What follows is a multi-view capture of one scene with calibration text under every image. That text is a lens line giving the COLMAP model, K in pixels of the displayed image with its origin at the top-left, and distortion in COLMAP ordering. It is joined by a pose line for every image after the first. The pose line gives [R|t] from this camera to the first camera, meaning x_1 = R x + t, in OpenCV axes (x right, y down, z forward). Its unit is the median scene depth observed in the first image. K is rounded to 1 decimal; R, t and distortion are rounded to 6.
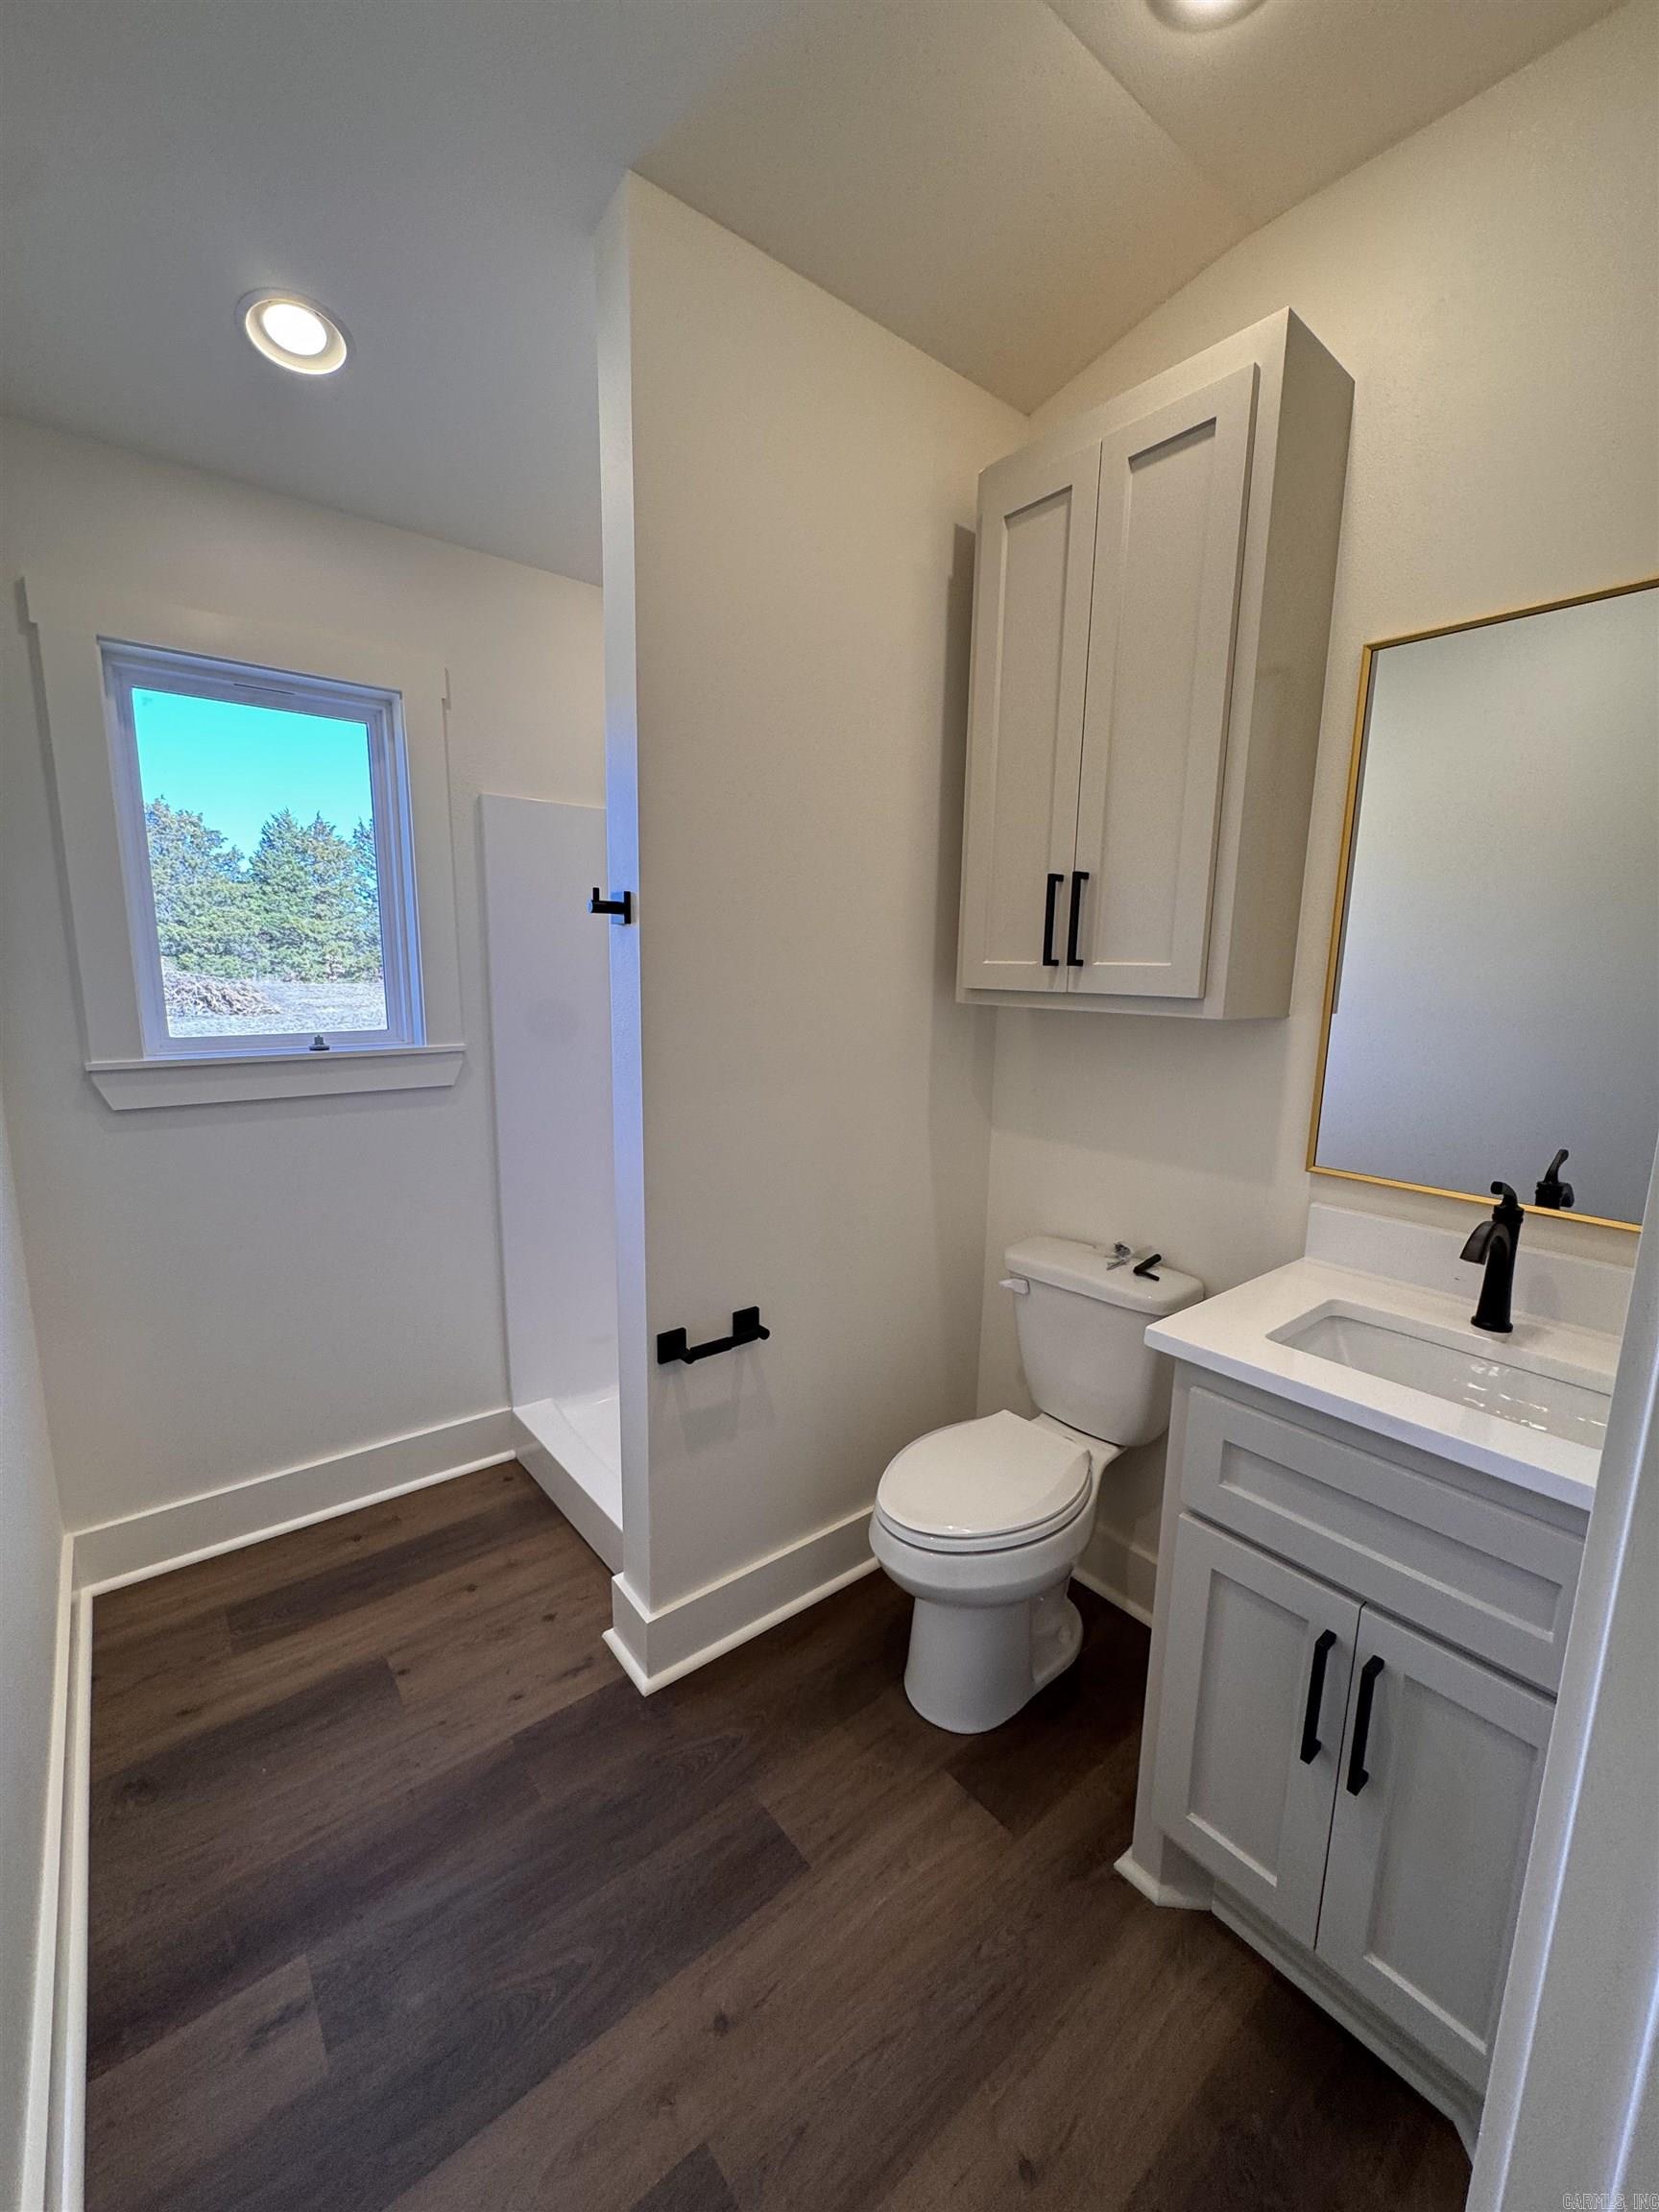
lens RADIAL K [[883.2, 0, 829.8], [0, 883.2, 1106.5], [0, 0, 1]] dist [-0.005278, 0.000477]
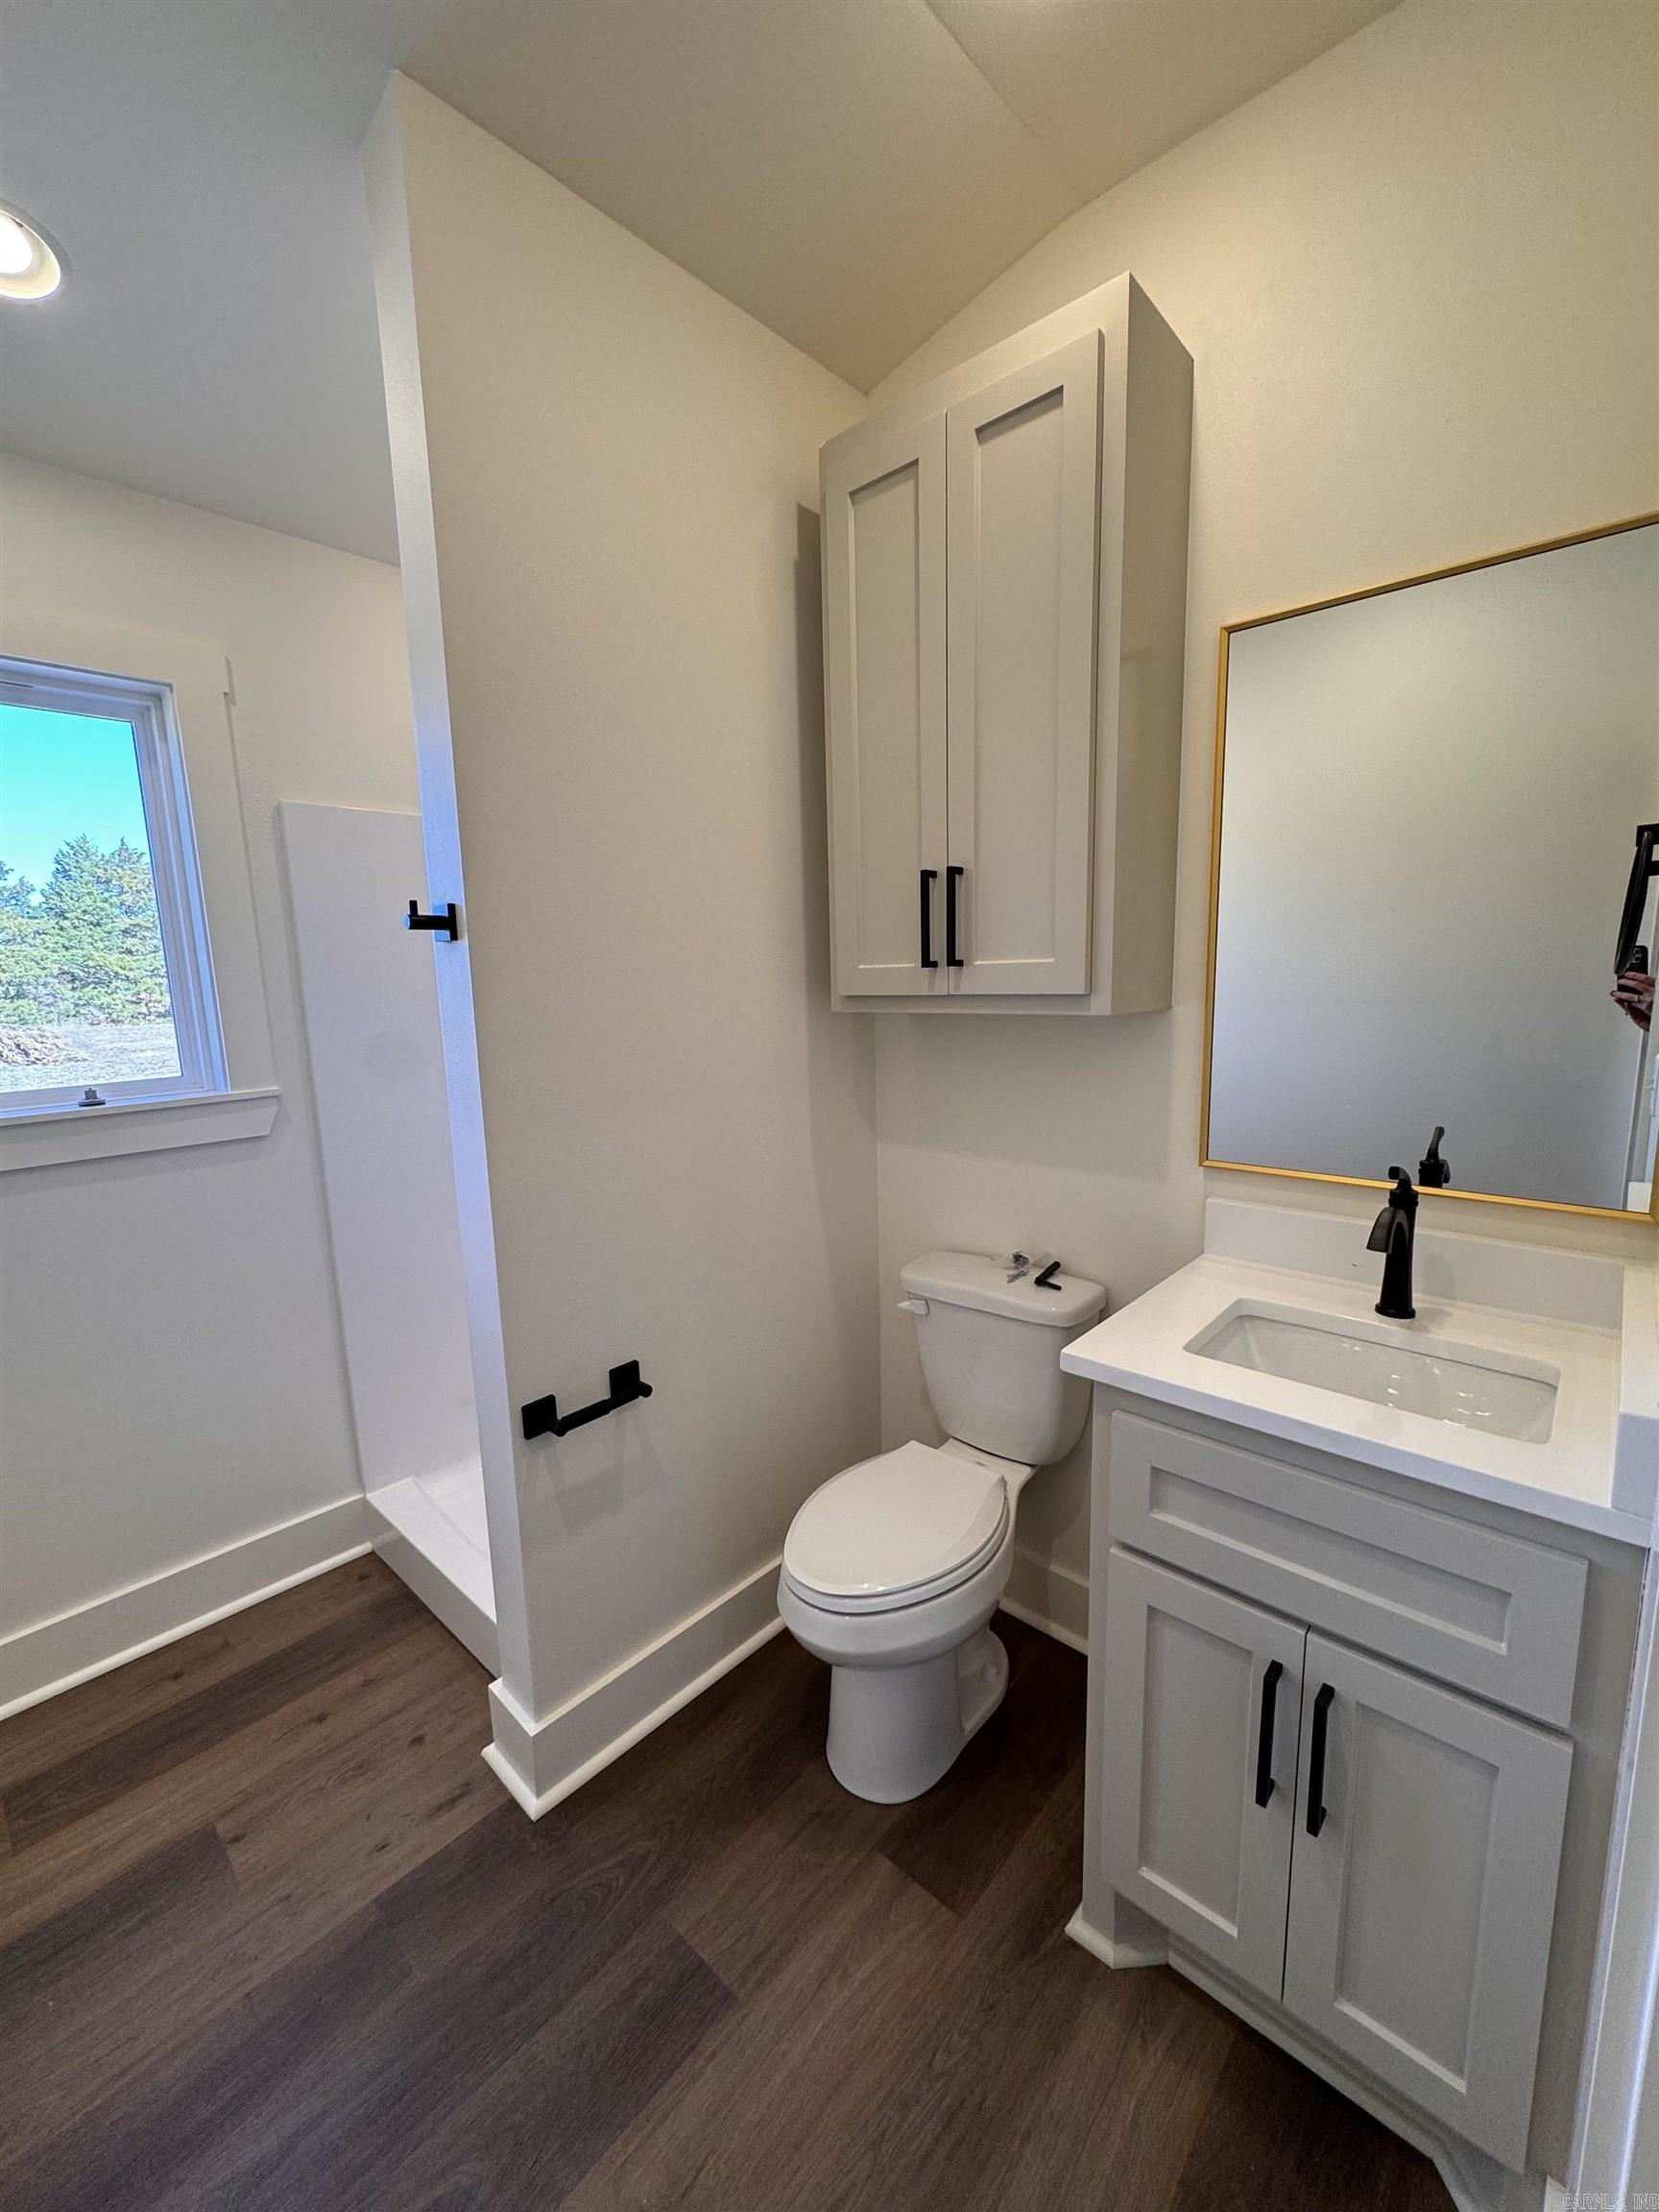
lens RADIAL K [[883.2, 0, 829.7], [0, 883.2, 1106.9], [0, 0, 1]] dist [-0.005278, 0.000477]
pose [[0.988383, -0.065341, 0.137225, 0.004839], [0.067009, 0.997724, -0.007565, -0.008981], [-0.136418, 0.016673, 0.990511, 0.067122]]
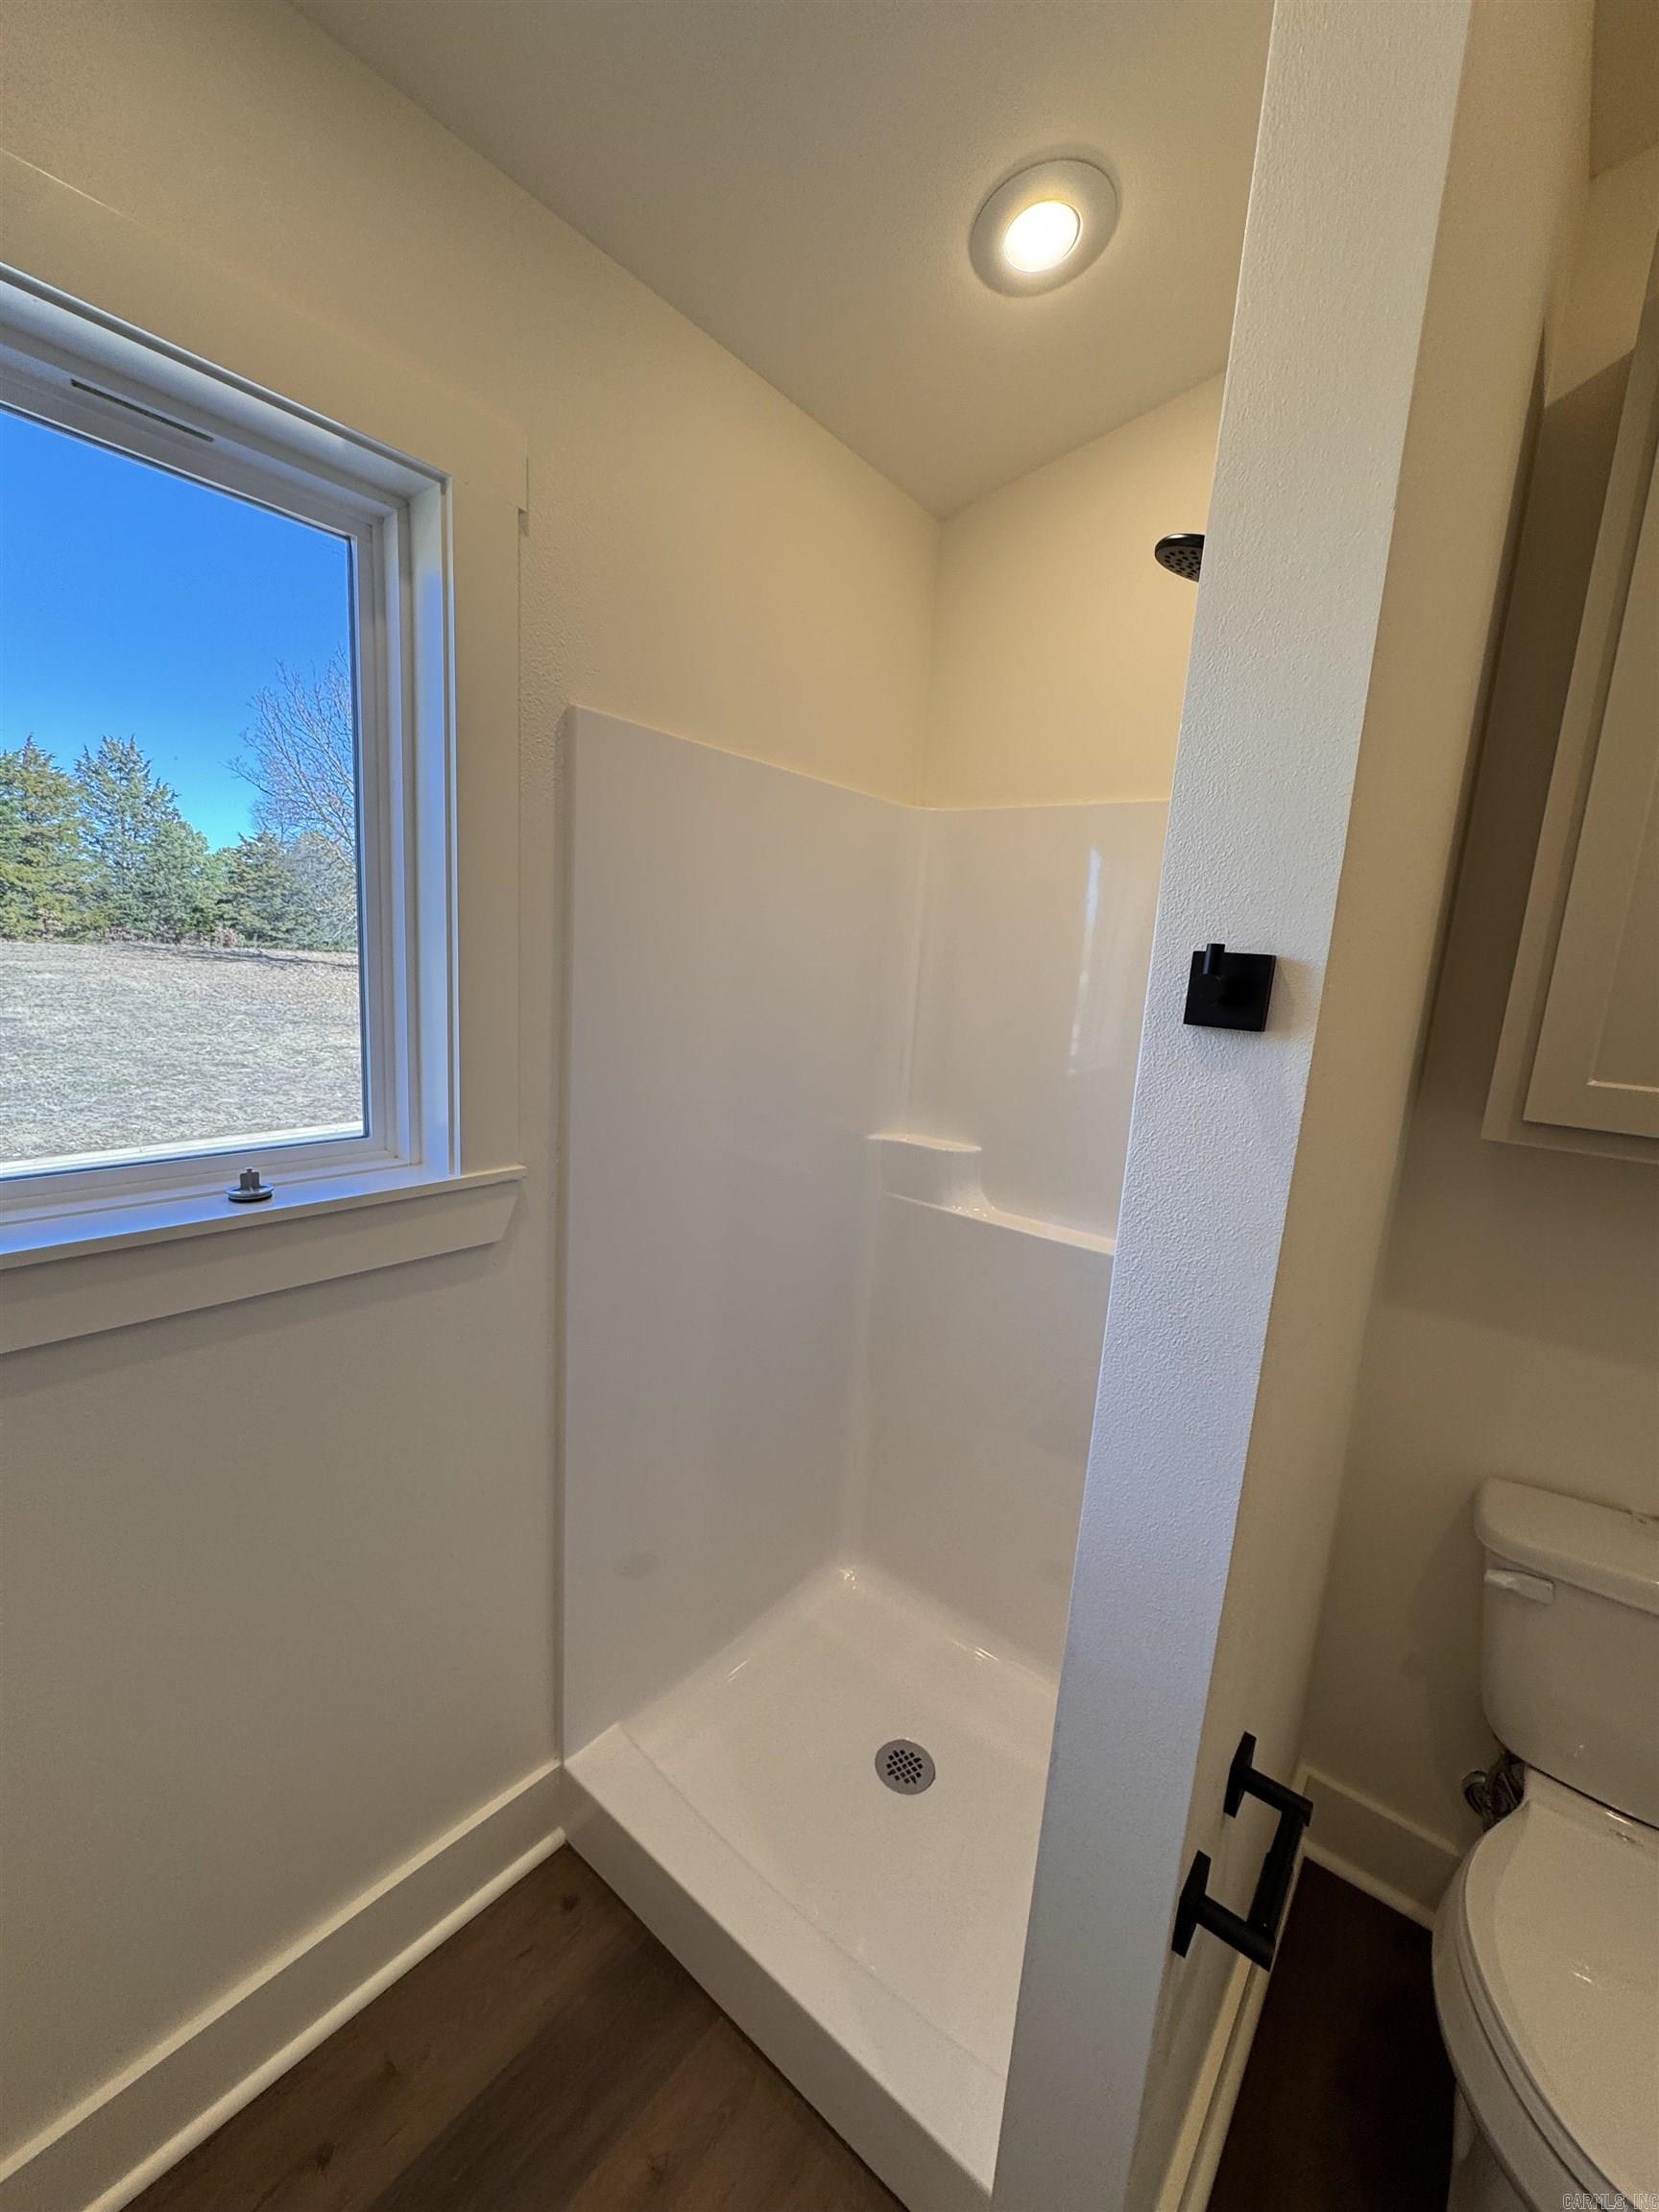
lens RADIAL K [[883.2, 0, 827.2], [0, 883.2, 1106.4], [0, 0, 1]] dist [-0.005278, 0.000477]
pose [[0.976741, 0.011049, 0.214138, -0.378614], [-0.014133, 0.999817, 0.012875, -0.127616], [-0.213957, -0.015602, 0.976719, 0.467217]]
